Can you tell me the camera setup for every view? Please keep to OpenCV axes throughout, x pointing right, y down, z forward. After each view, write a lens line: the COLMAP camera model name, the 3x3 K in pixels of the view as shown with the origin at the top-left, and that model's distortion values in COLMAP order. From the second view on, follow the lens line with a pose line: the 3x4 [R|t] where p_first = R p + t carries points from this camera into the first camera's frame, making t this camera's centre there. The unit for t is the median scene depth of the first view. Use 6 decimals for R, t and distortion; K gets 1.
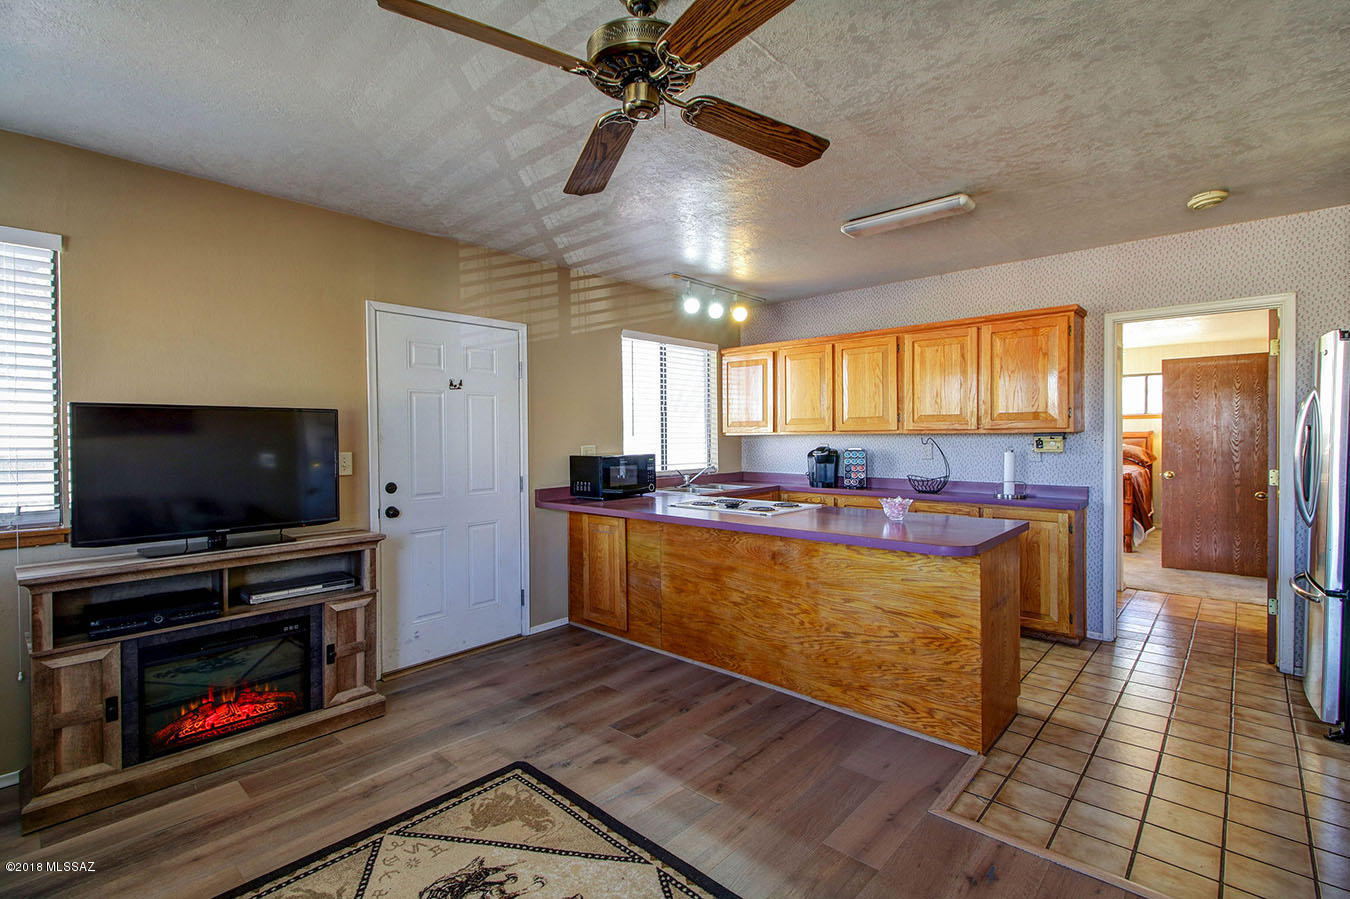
lens RADIAL K [[616.7, 0, 671.0], [0, 616.7, 444.0], [0, 0, 1]] dist [-0.000488, -0.000355]
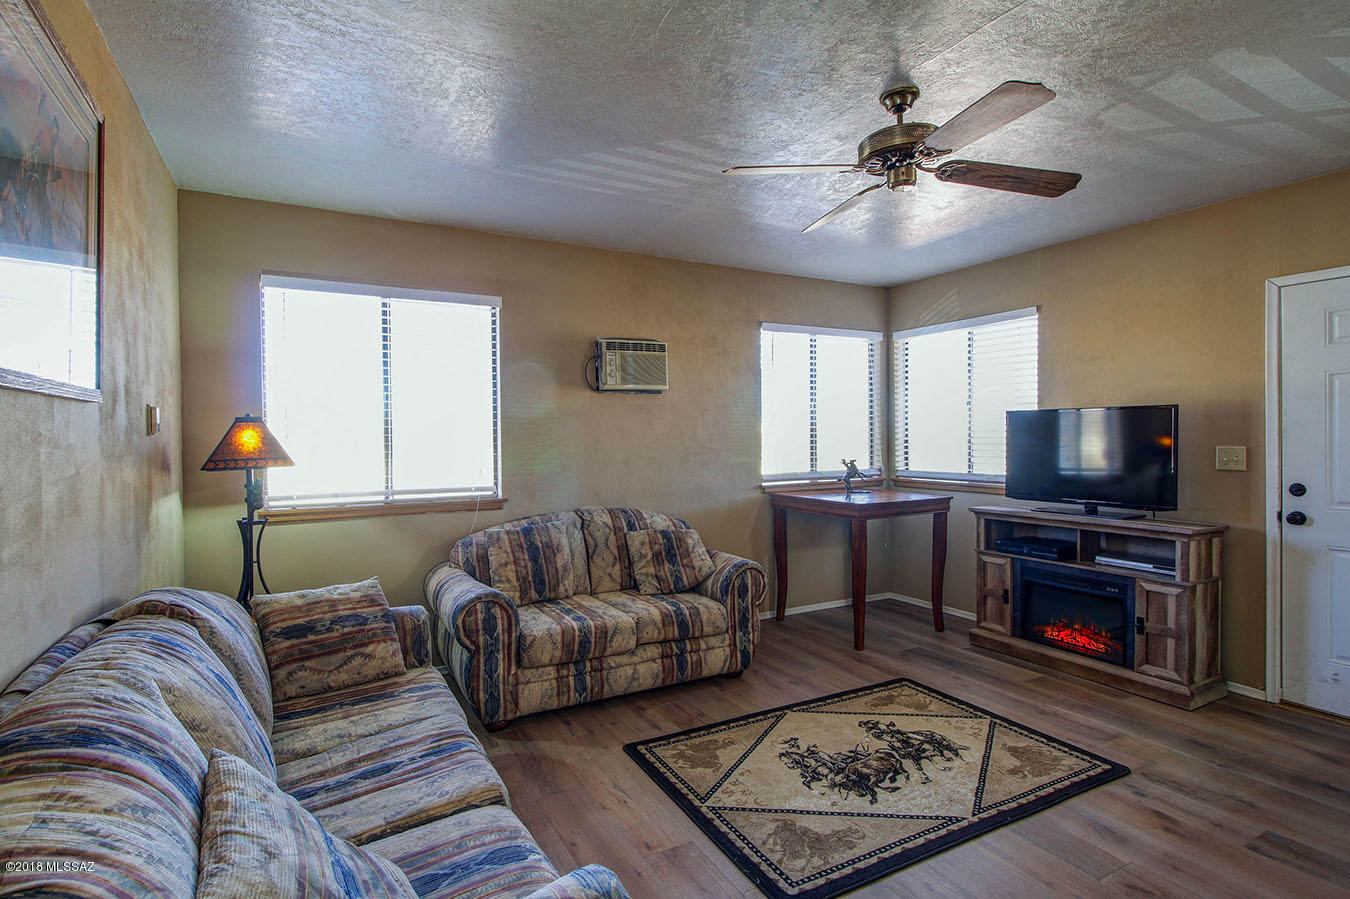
lens RADIAL K [[682.0, 0, 674.7], [0, 682.0, 444.1], [0, 0, 1]] dist [0.001456, 0.000055]
pose [[-0.325204, 0.022071, -0.945386, 1.037623], [-0.001563, 0.999714, 0.023877, -0.019332], [0.945643, 0.009243, -0.325076, 0.705028]]
